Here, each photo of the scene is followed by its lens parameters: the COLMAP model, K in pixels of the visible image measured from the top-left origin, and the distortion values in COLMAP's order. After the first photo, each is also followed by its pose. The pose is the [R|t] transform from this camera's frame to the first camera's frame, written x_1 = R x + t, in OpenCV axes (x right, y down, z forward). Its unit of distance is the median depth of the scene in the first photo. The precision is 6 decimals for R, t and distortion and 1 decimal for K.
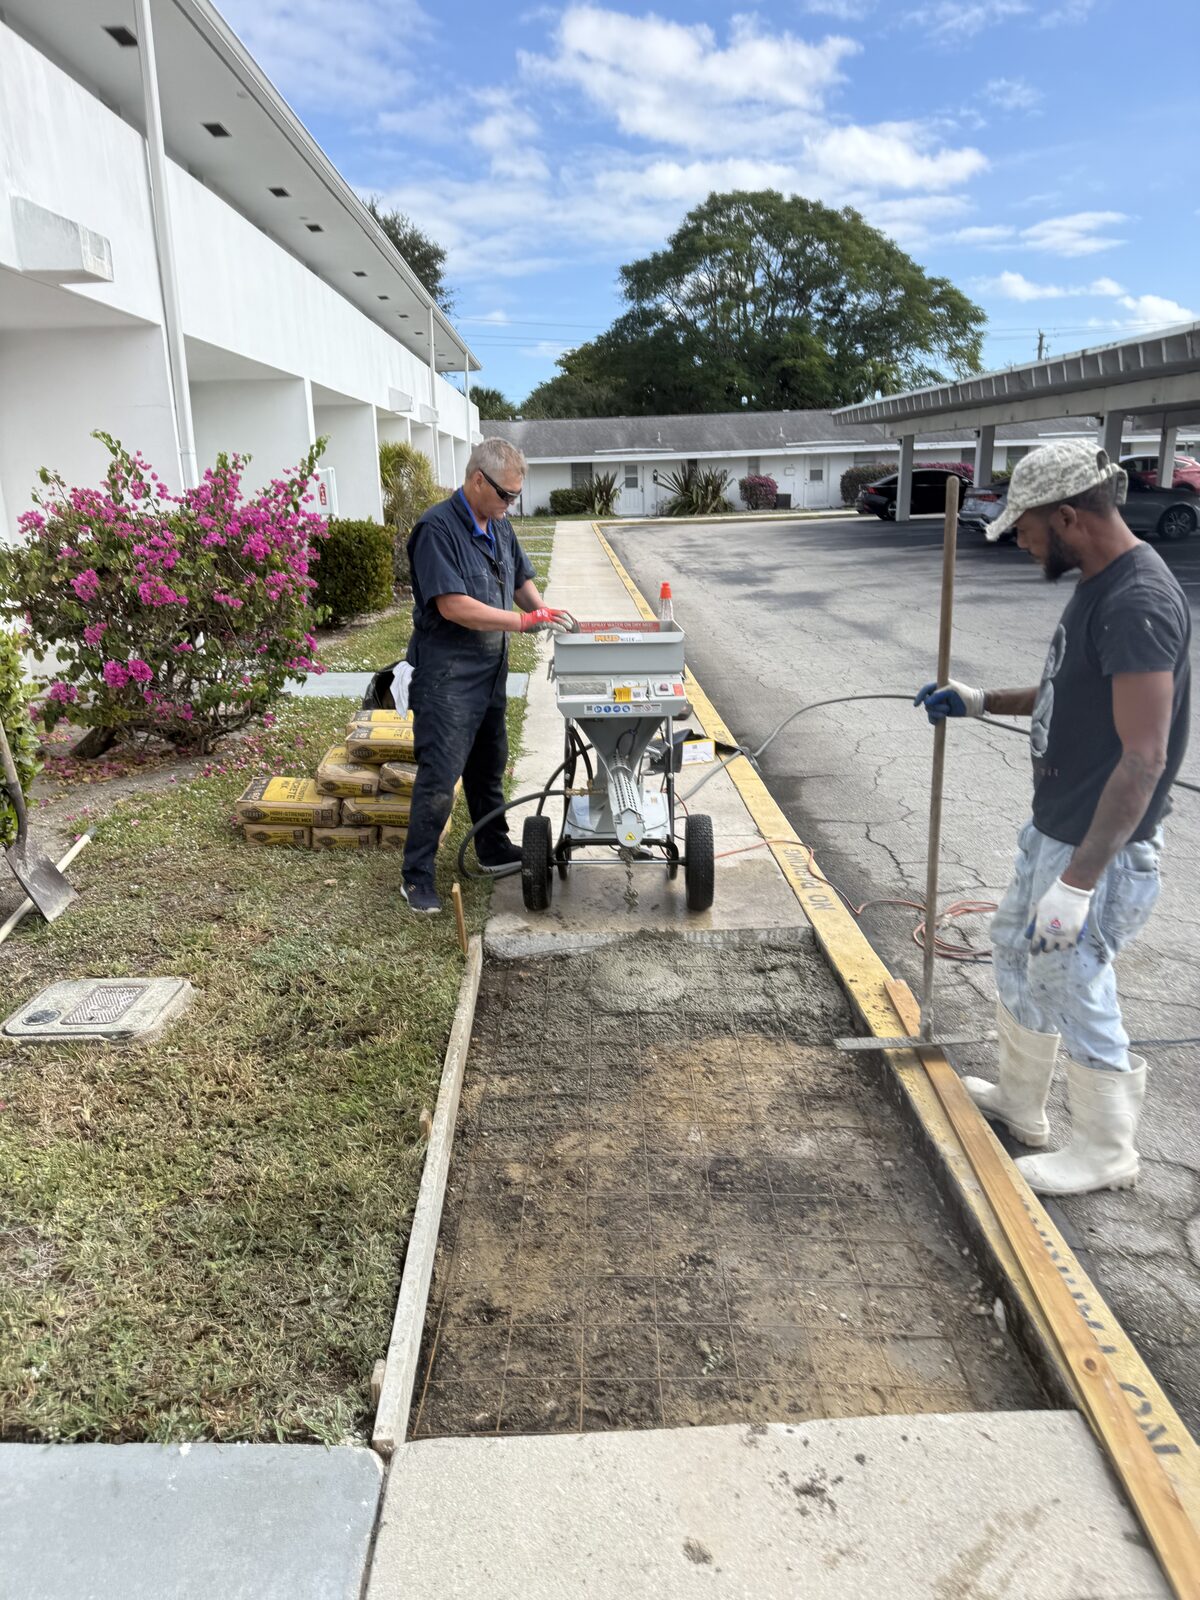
lens RADIAL K [[1141.2, 0, 590.0], [0, 1141.2, 784.8], [0, 0, 1]] dist [0.063186, -0.061952]
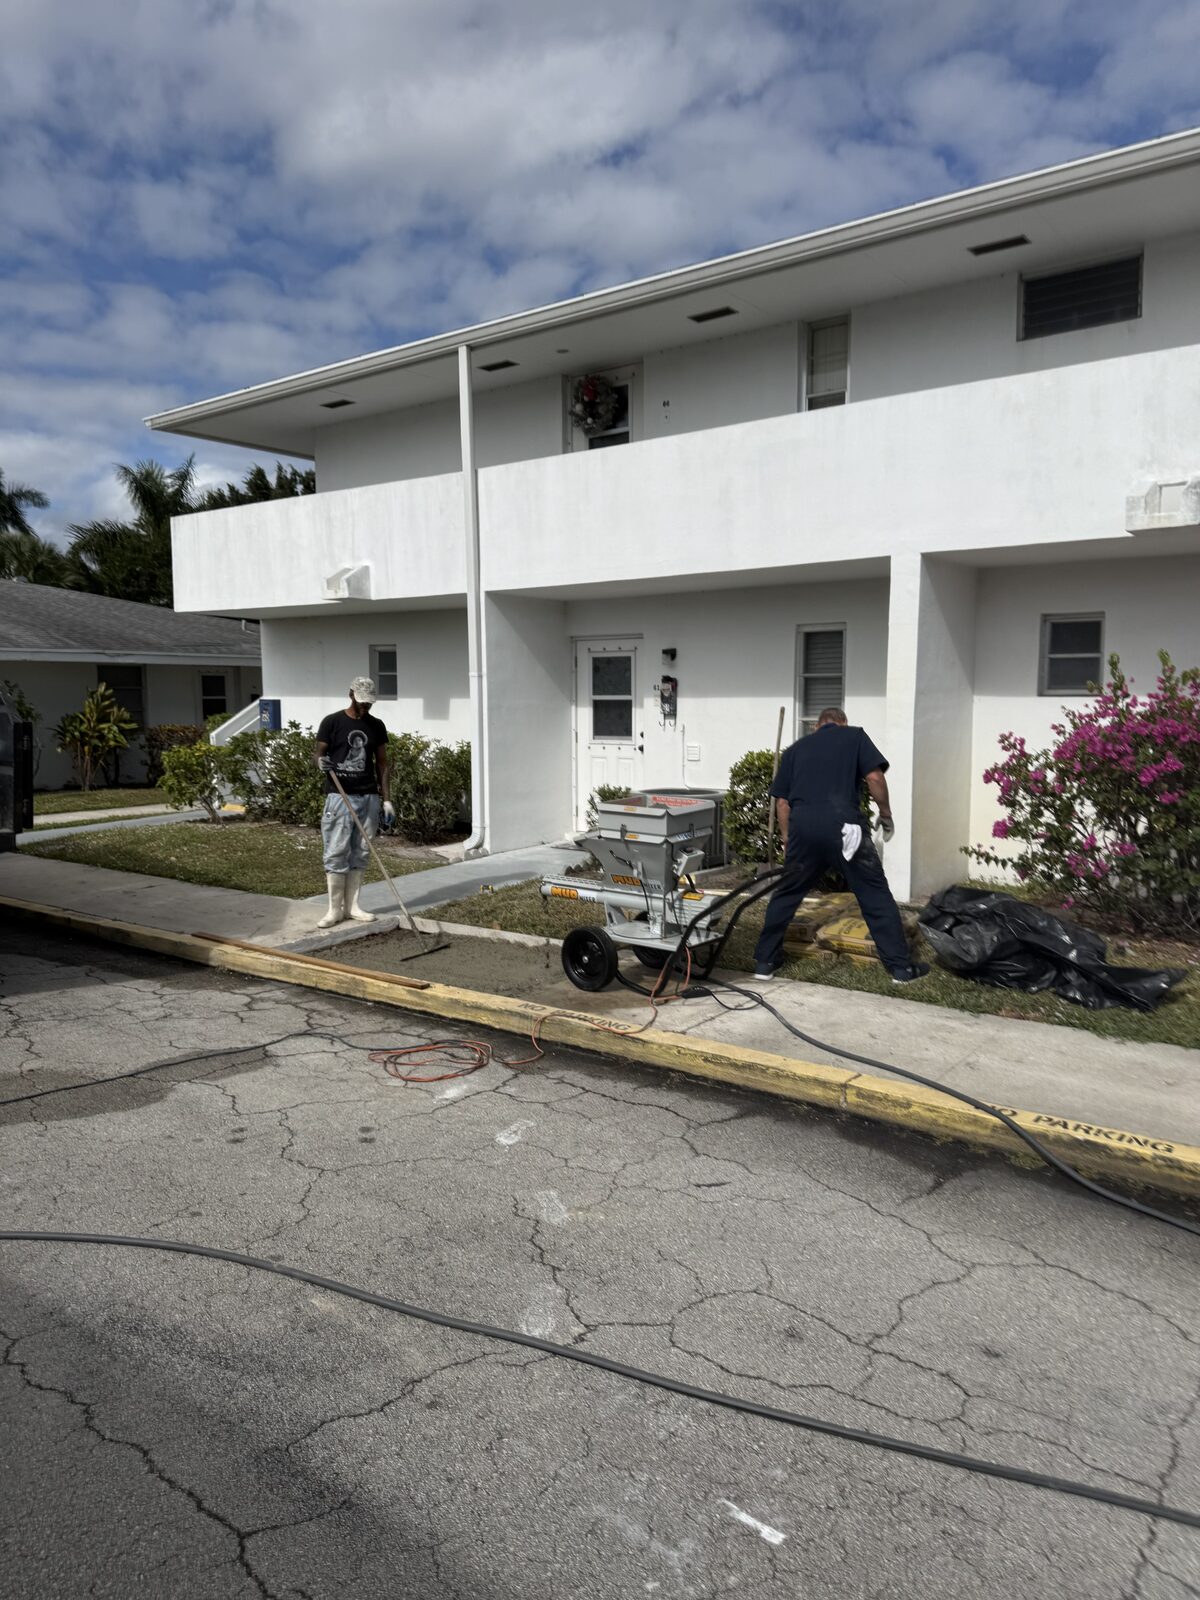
lens RADIAL K [[1126.0, 0, 605.6], [0, 1126.0, 800.1], [0, 0, 1]] dist [0.195829, -0.422046]
pose [[-0.626450, 0.102964, -0.772631, 1.233530], [-0.179377, 0.945588, 0.271453, -0.545445], [0.758541, 0.308644, -0.573895, 1.853838]]
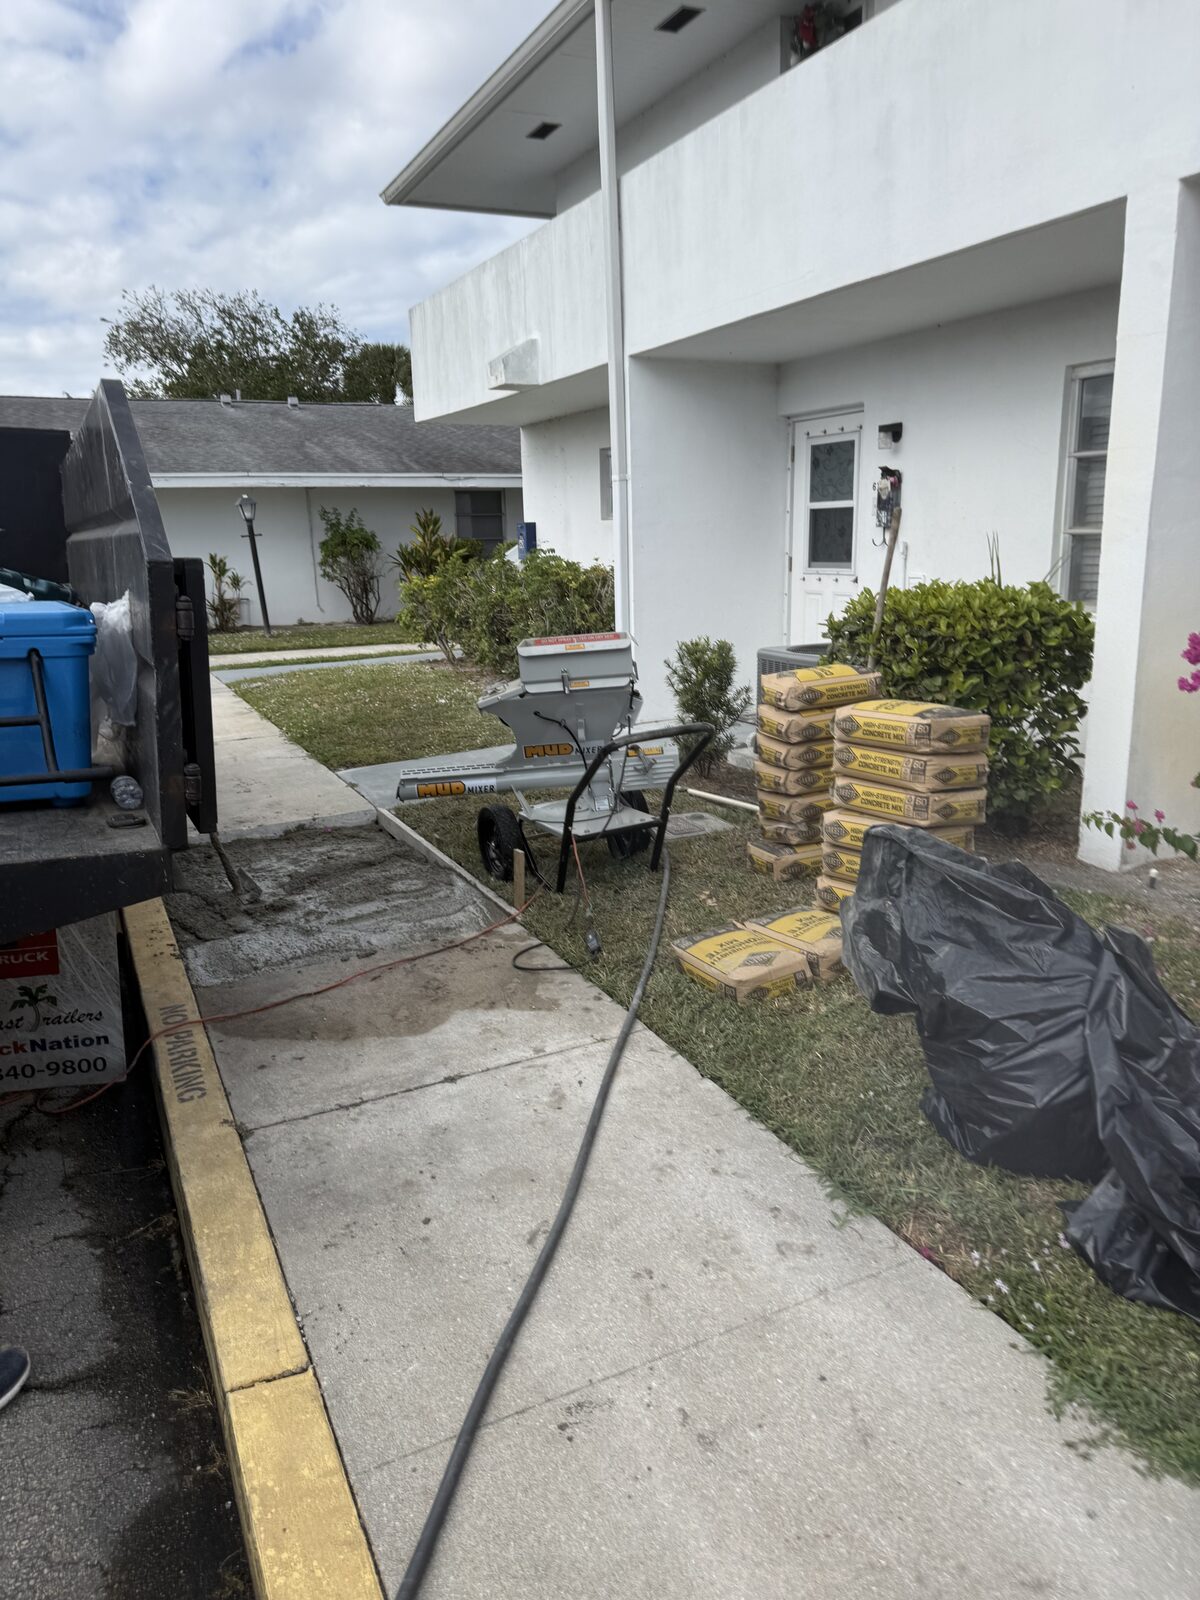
lens RADIAL K [[1130.7, 0, 600.0], [0, 1130.7, 800.0], [0, 0, 1]] dist [0.068571, -0.072671]
pose [[-0.912703, 0.144585, -0.382189, 0.225574], [-0.055247, 0.883058, 0.466001, -0.470327], [0.404872, 0.446435, -0.797981, 1.807367]]
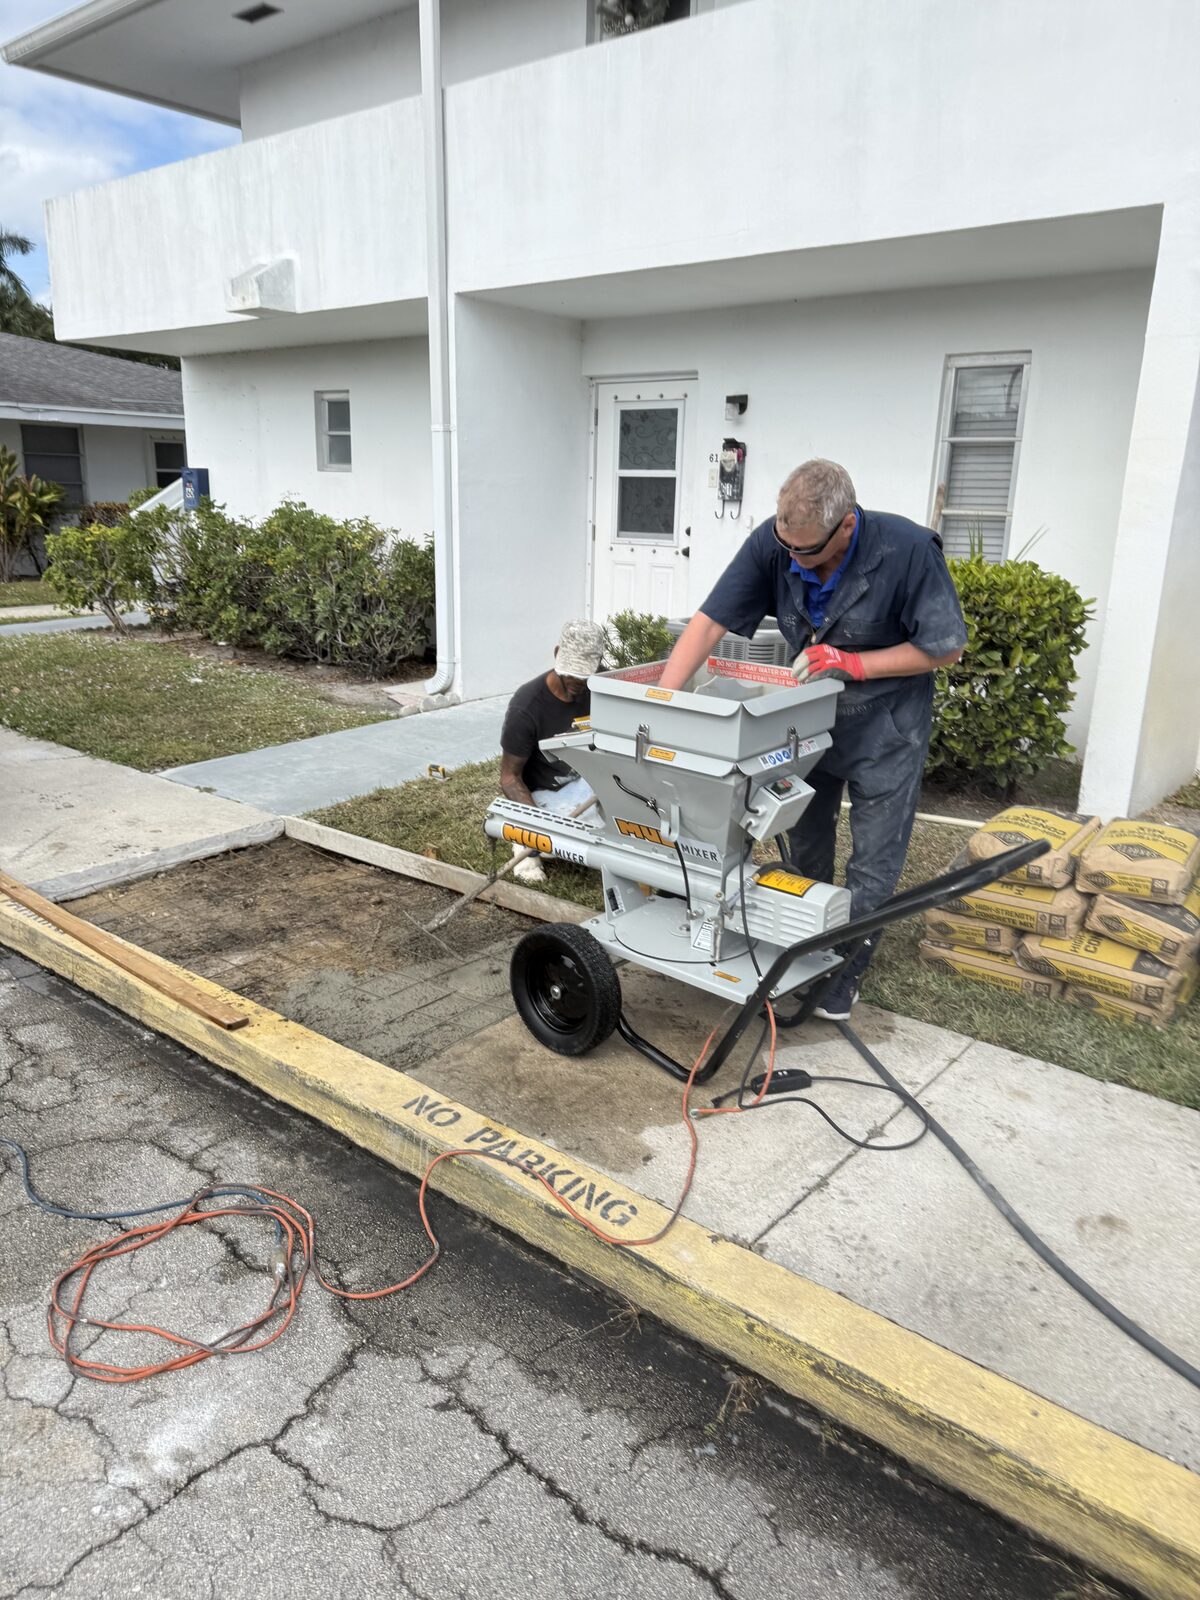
lens RADIAL K [[1139.4, 0, 600.0], [0, 1139.4, 800.0], [0, 0, 1]] dist [0.062968, -0.080454]
pose [[-0.659727, 0.209299, -0.721772, 0.597901], [-0.198113, 0.878023, 0.435691, -0.370852], [0.724922, 0.430429, -0.537791, 1.400326]]
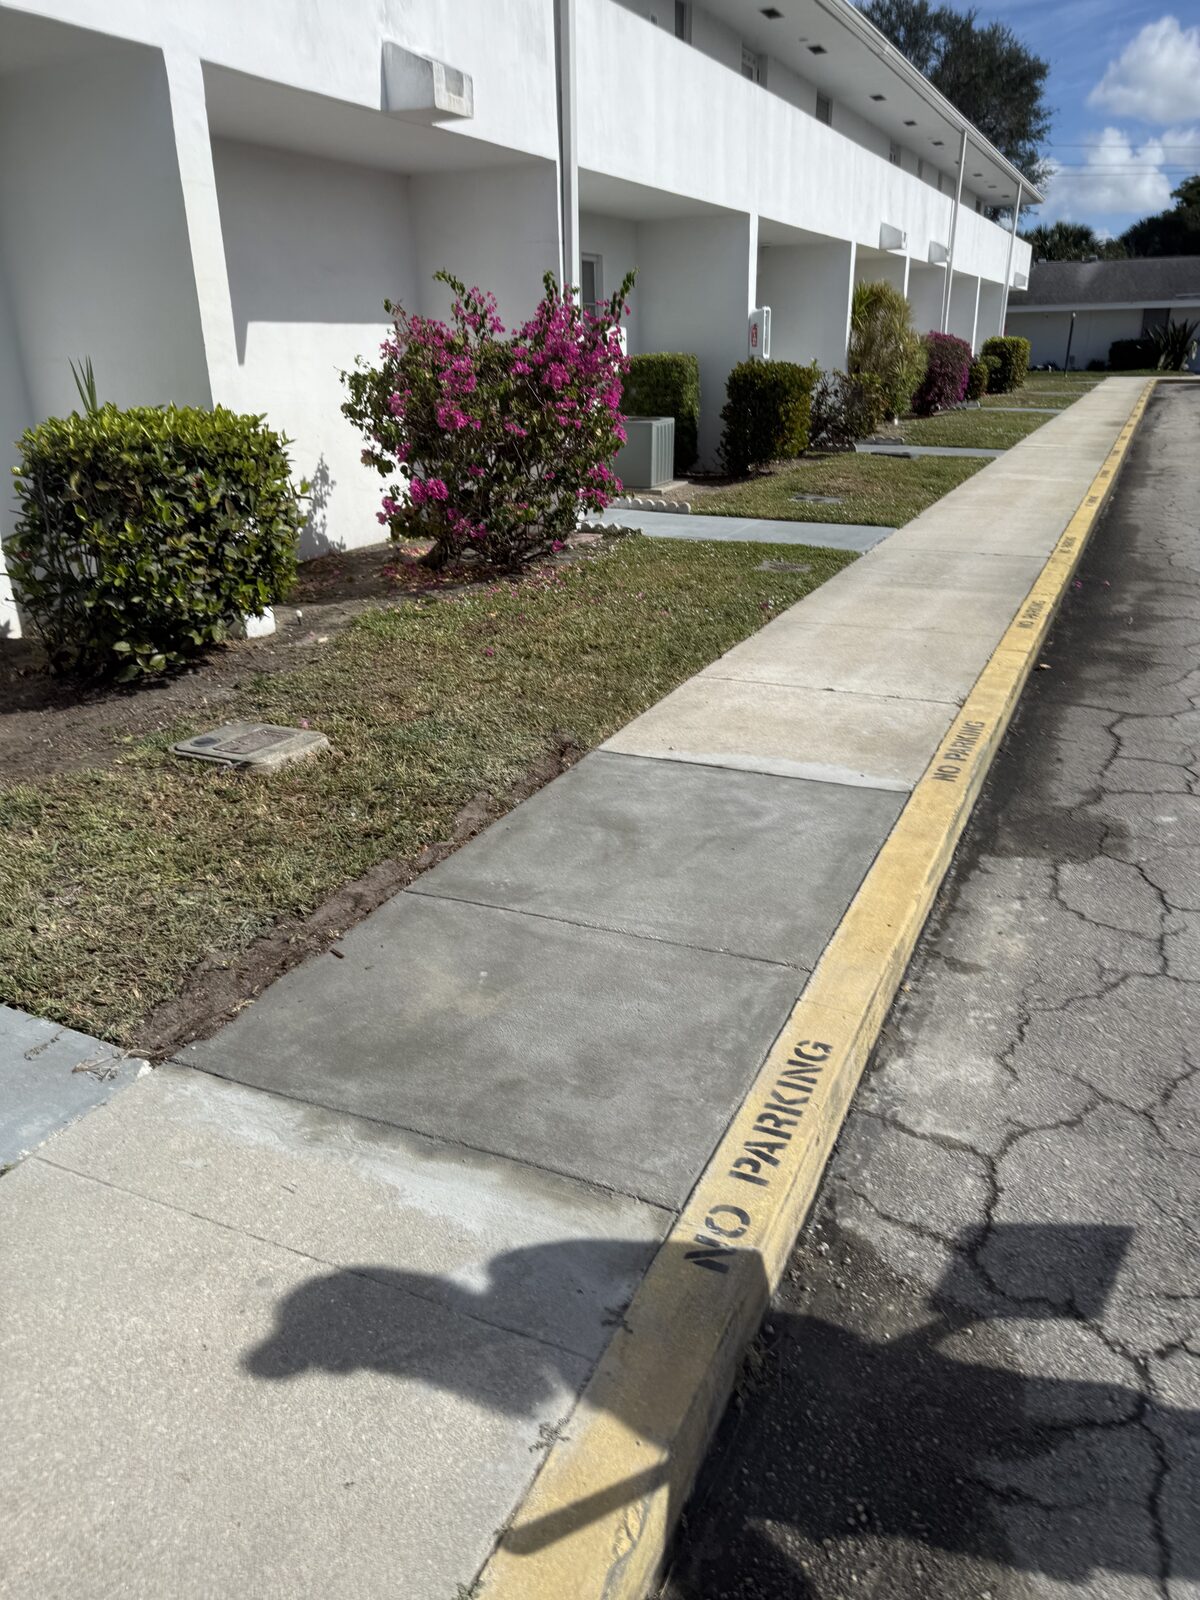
lens RADIAL K [[1130.7, 0, 600.0], [0, 1130.7, 800.0], [0, 0, 1]] dist [0.068571, -0.072671]
pose [[0.898169, 0.171729, -0.404723, 0.341055], [-0.119183, 0.981193, 0.151840, 0.018196], [0.423187, -0.088142, 0.901745, 0.042635]]
